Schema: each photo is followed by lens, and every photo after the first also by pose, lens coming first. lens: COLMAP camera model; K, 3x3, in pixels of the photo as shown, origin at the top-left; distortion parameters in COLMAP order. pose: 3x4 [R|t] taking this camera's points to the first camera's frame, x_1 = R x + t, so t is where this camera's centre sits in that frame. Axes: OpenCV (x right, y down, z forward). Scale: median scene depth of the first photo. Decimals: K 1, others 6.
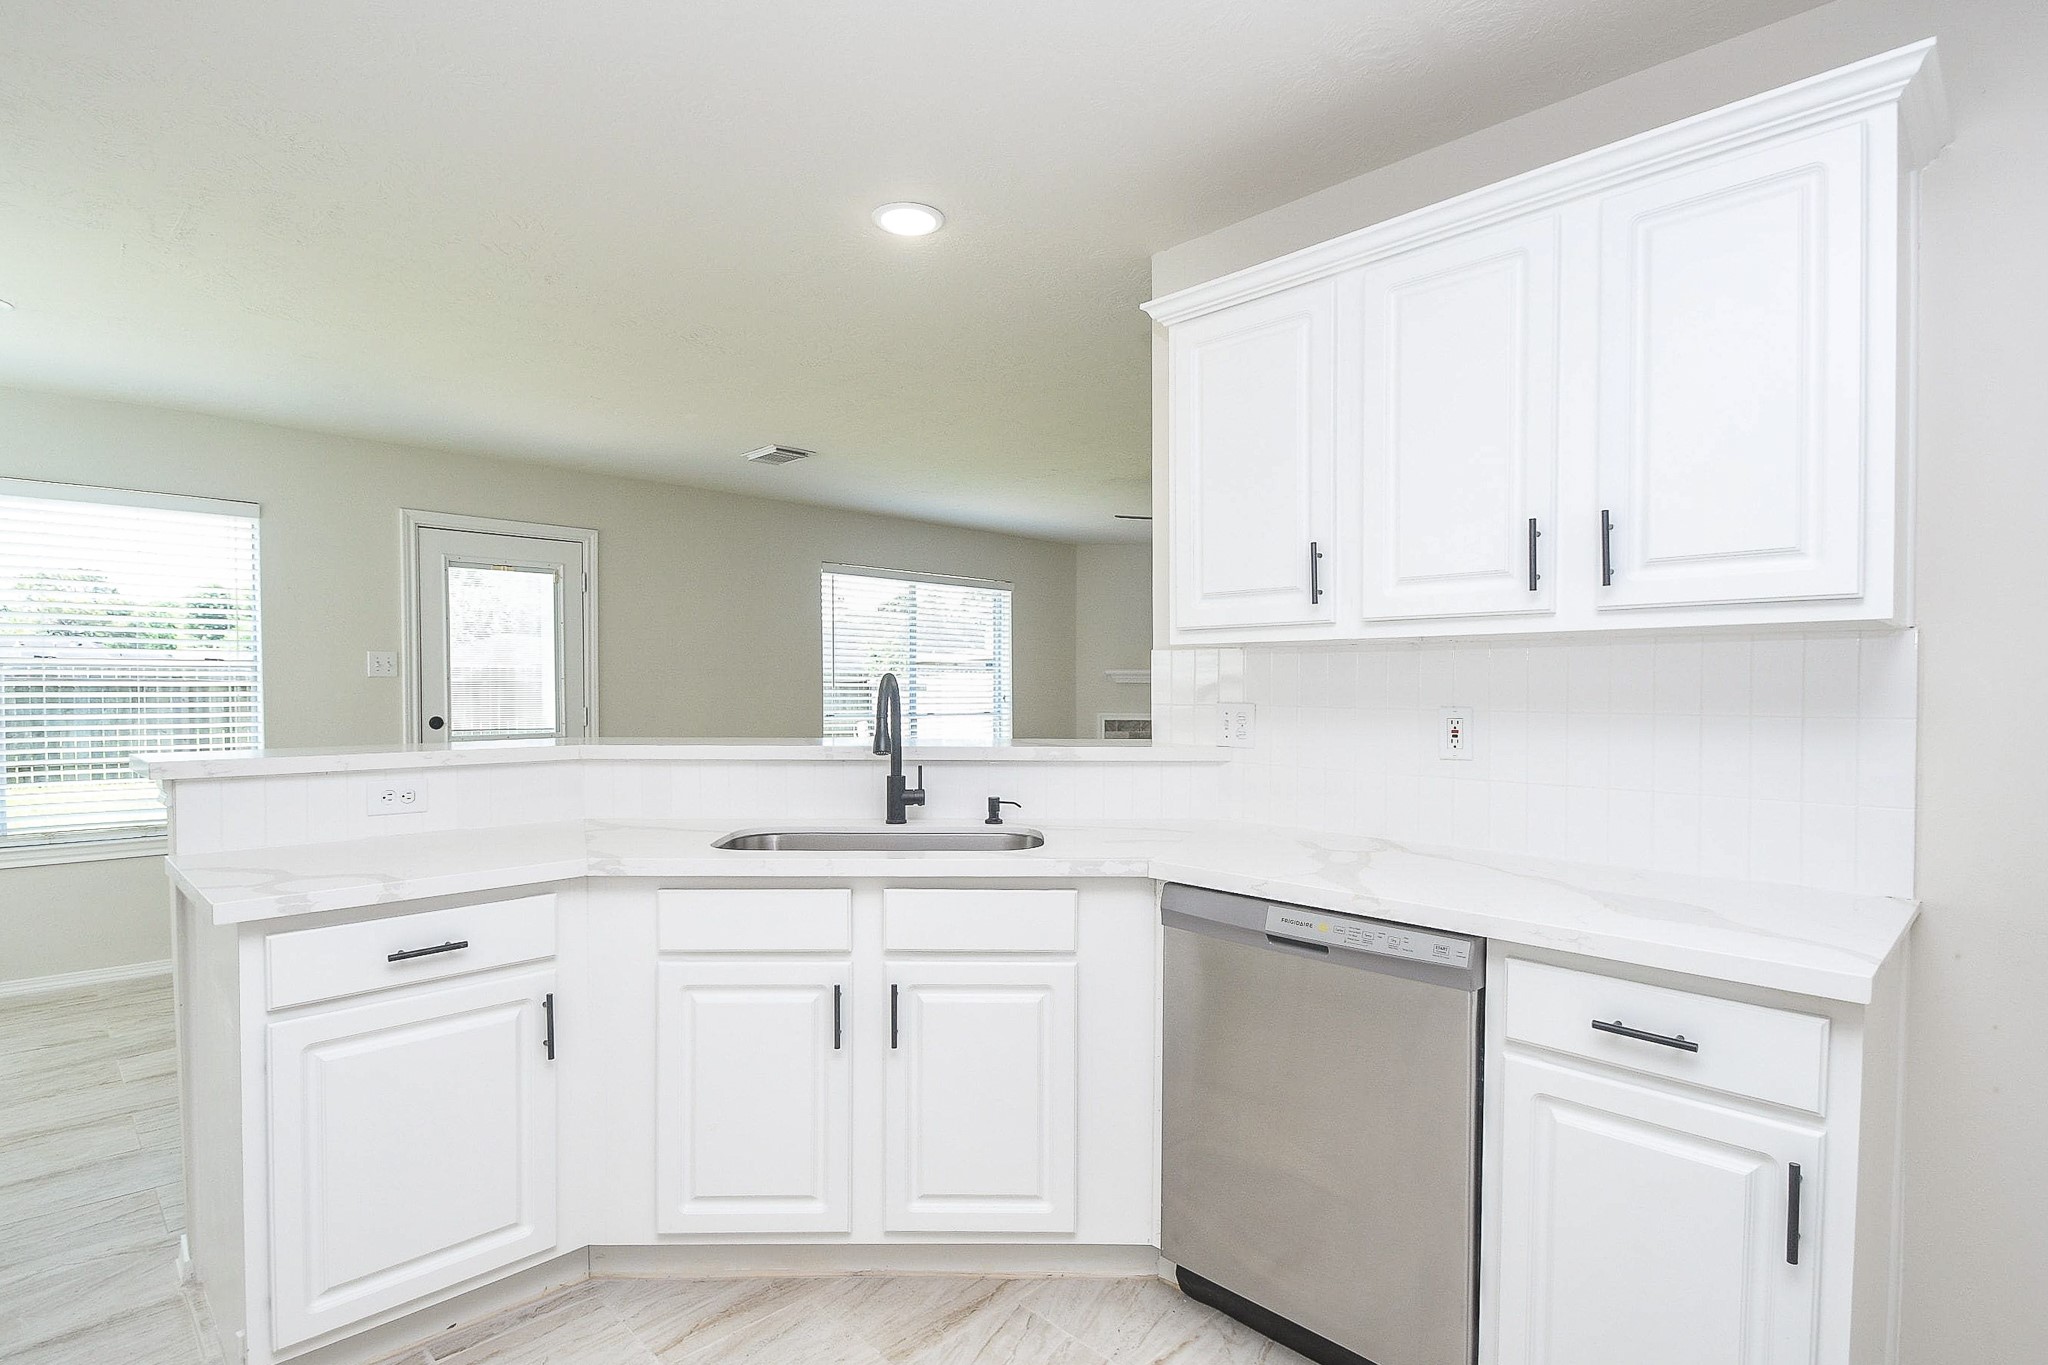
lens RADIAL K [[1018.1, 0, 1019.0], [0, 1018.1, 704.7], [0, 0, 1]] dist [0.000032, -0.000898]
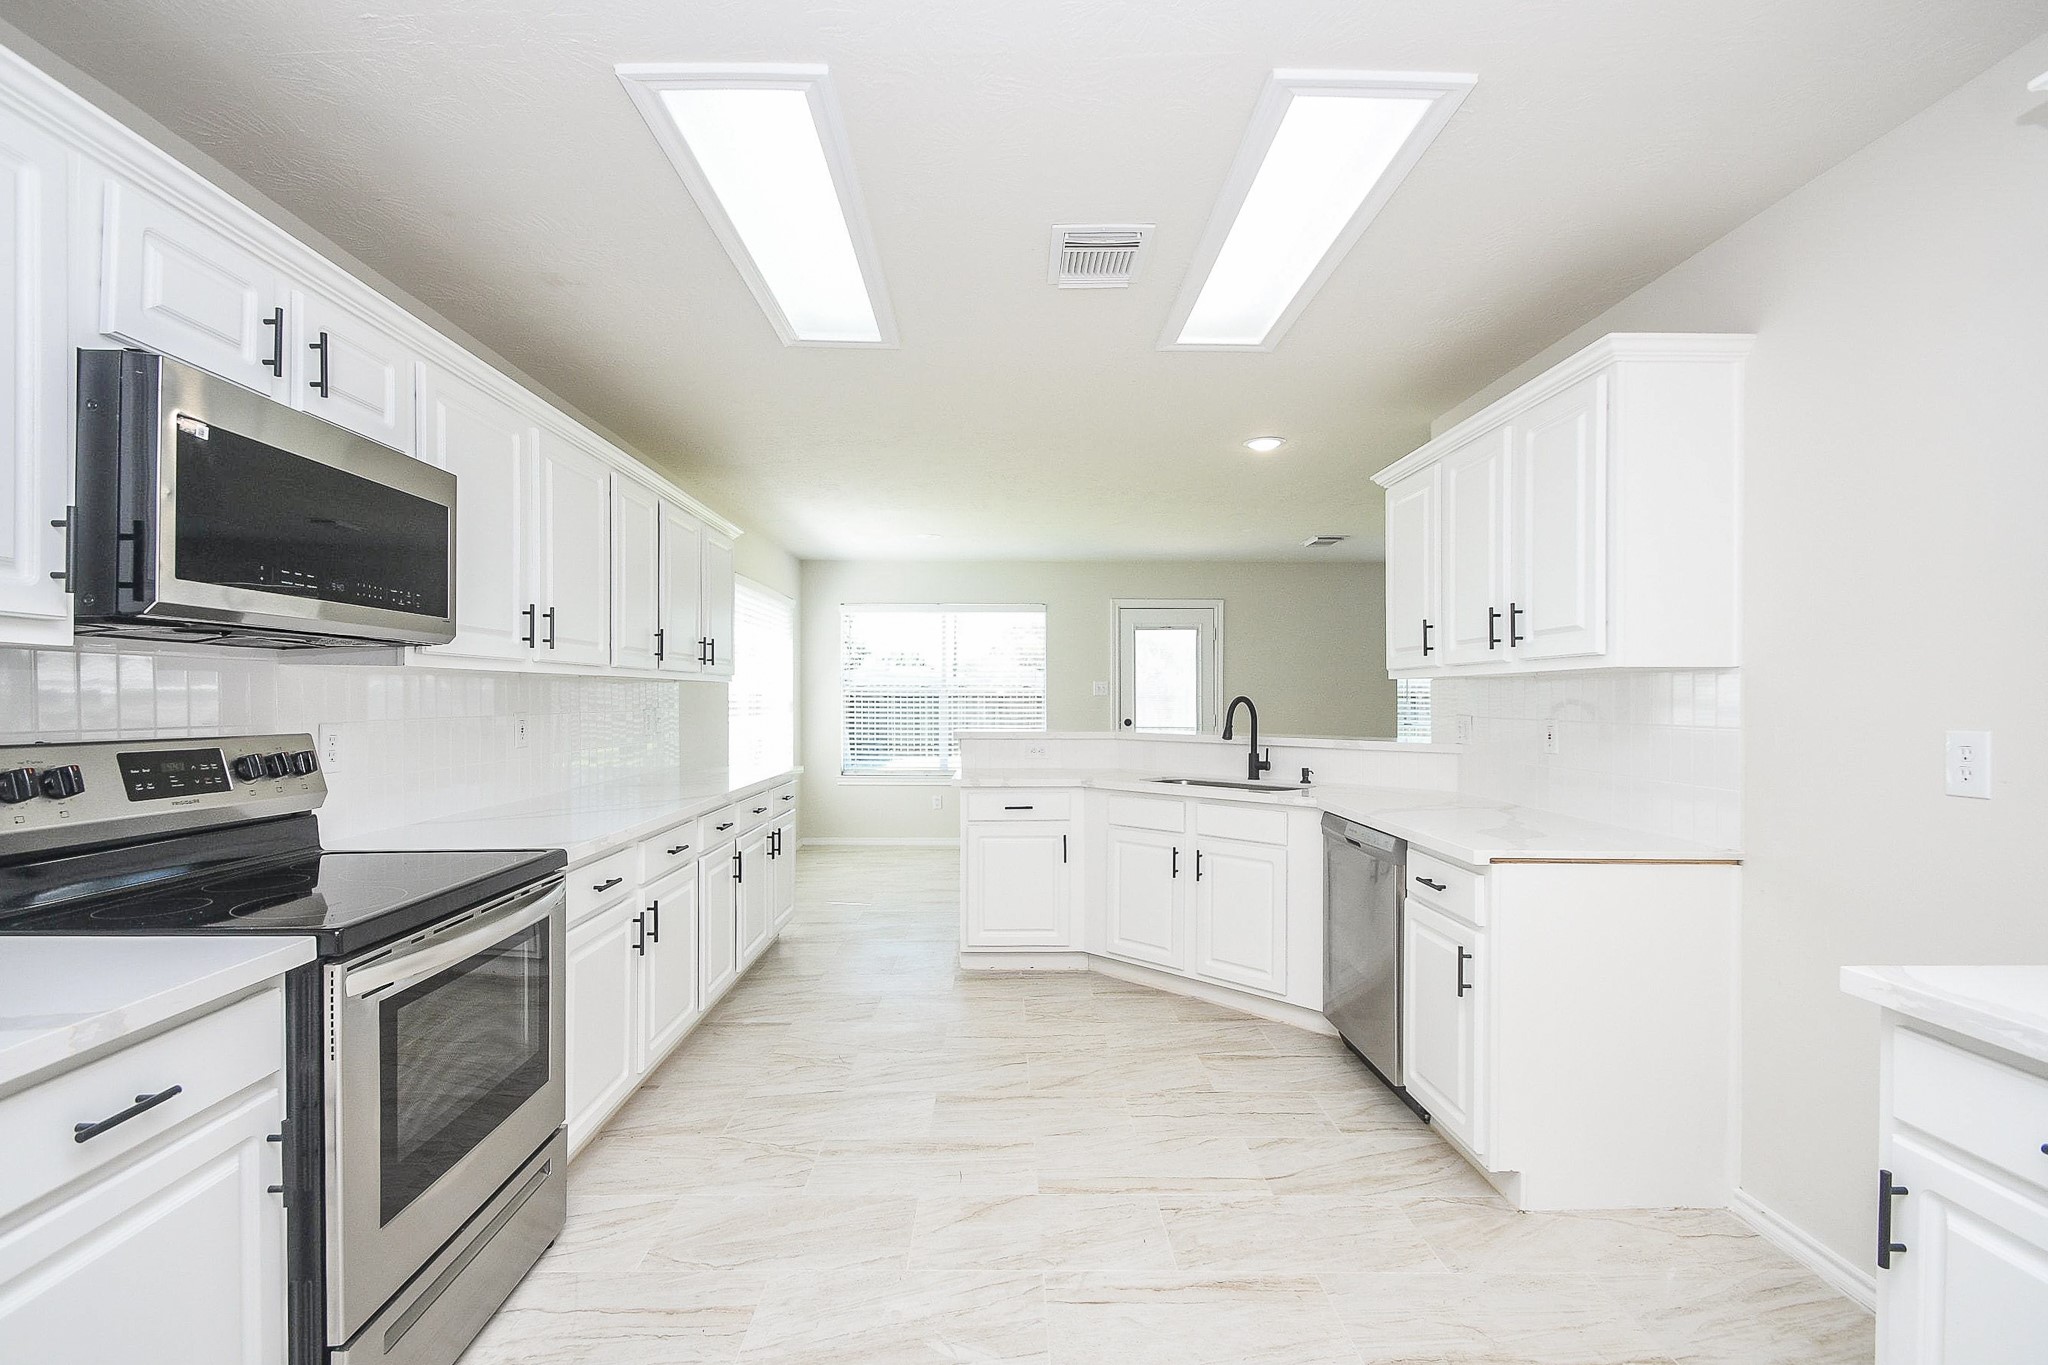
lens RADIAL K [[900.7, 0, 1015.6], [0, 900.7, 698.8], [0, 0, 1]] dist [0.007481, -0.004688]
pose [[0.719877, -0.000191, -0.694101, 0.680542], [-0.012618, 0.999831, -0.013362, 0.001021], [0.693987, 0.018377, 0.719753, -0.438873]]
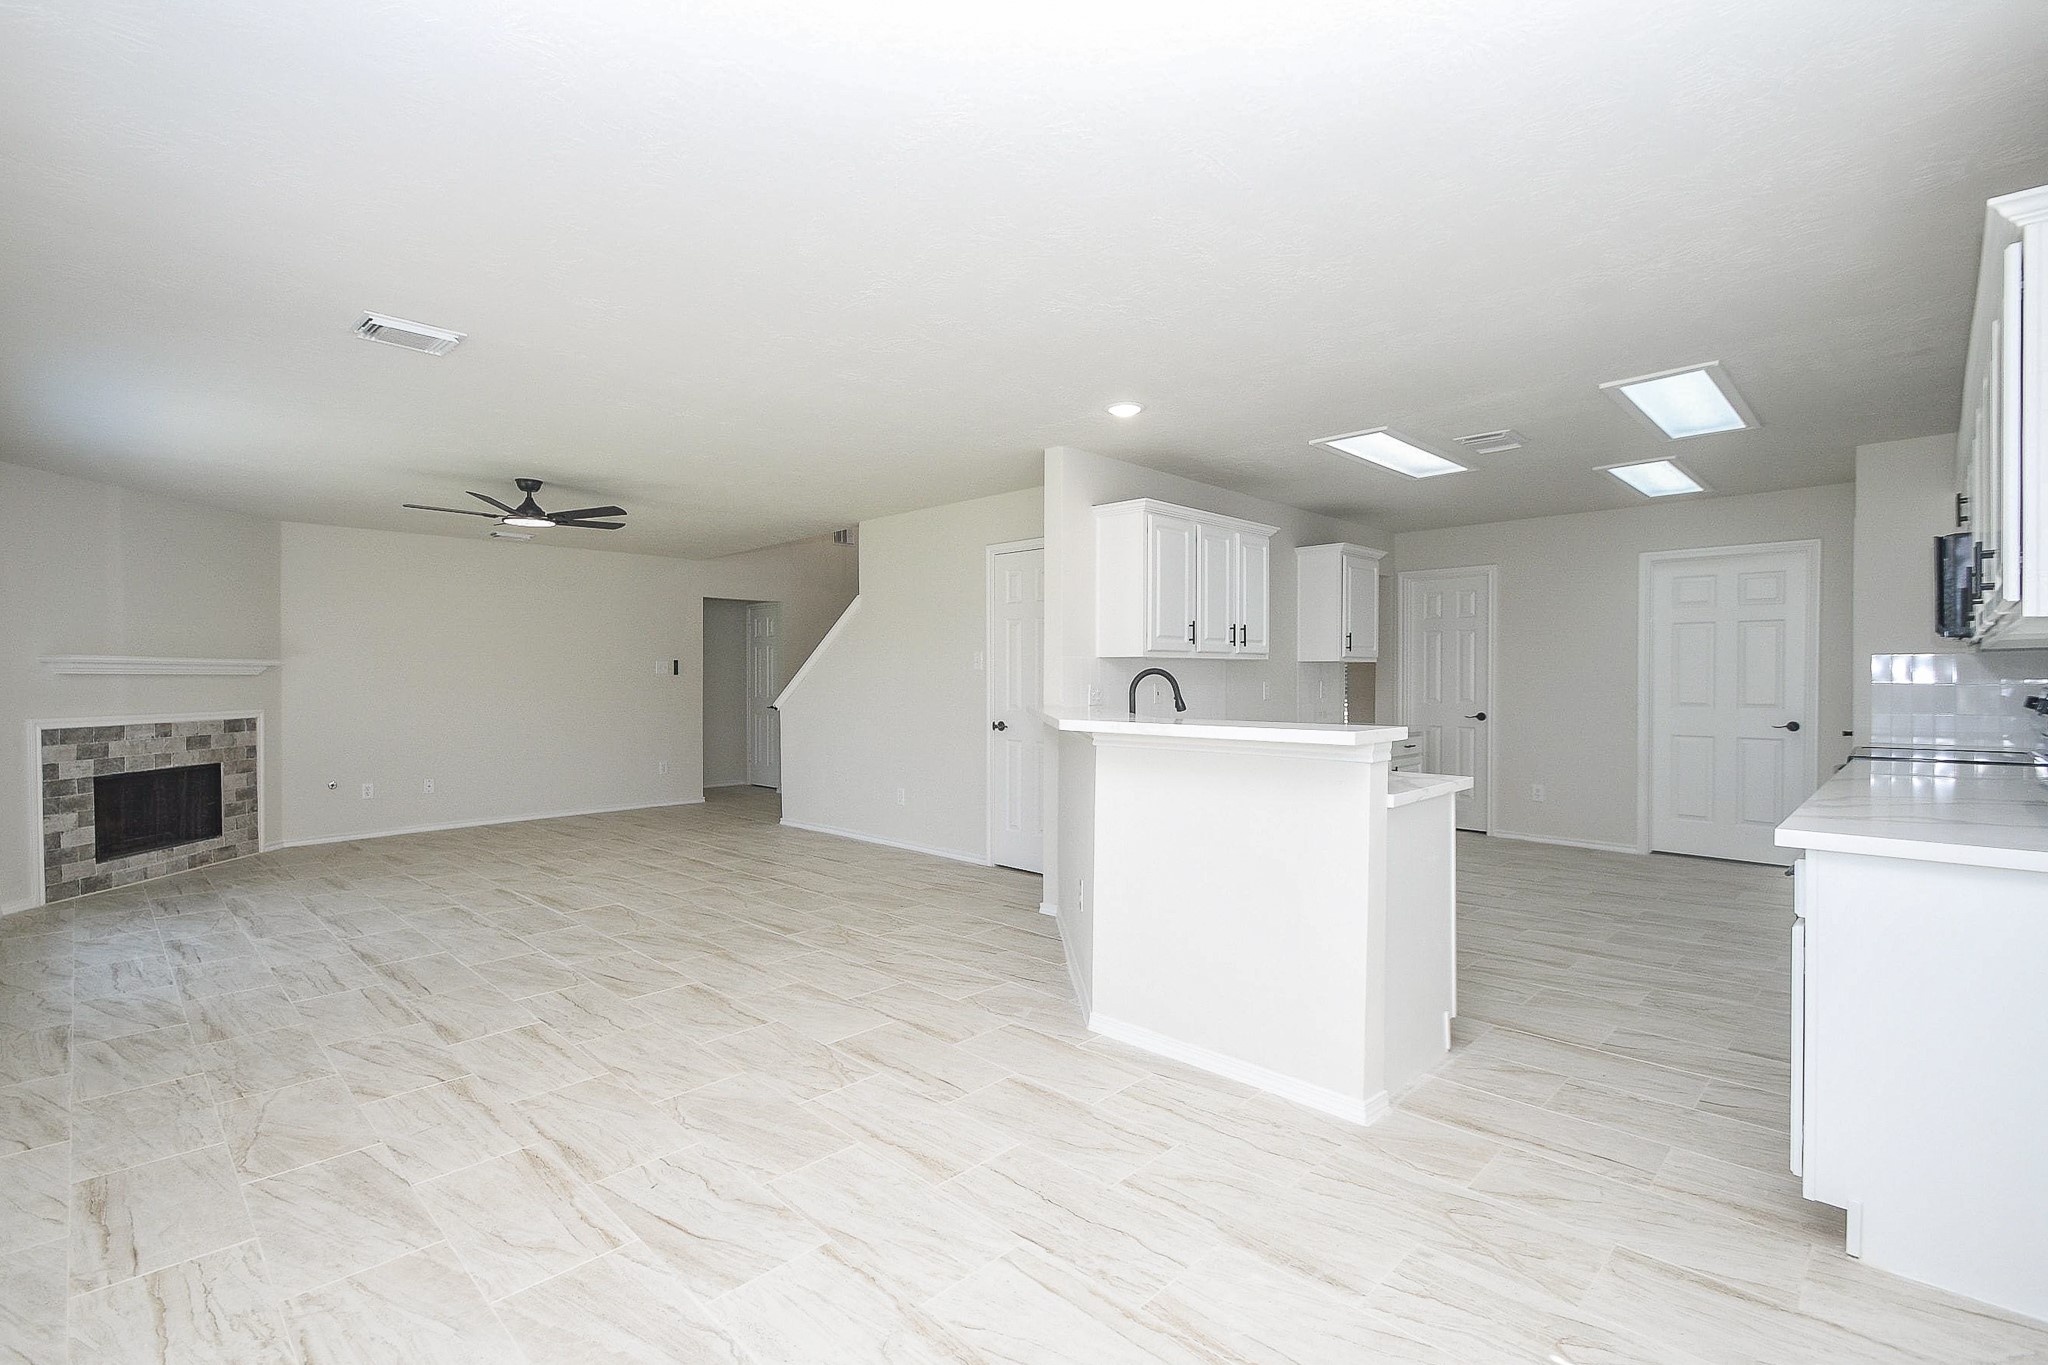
lens RADIAL K [[900.7, 0, 967.0], [0, 900.7, 692.1], [0, 0, 1]] dist [0.007481, -0.004688]
pose [[0.032457, -0.018318, 0.999305, -1.646902], [0.020113, 0.999642, 0.017671, -0.025109], [-0.999271, 0.019525, 0.032814, 1.217882]]
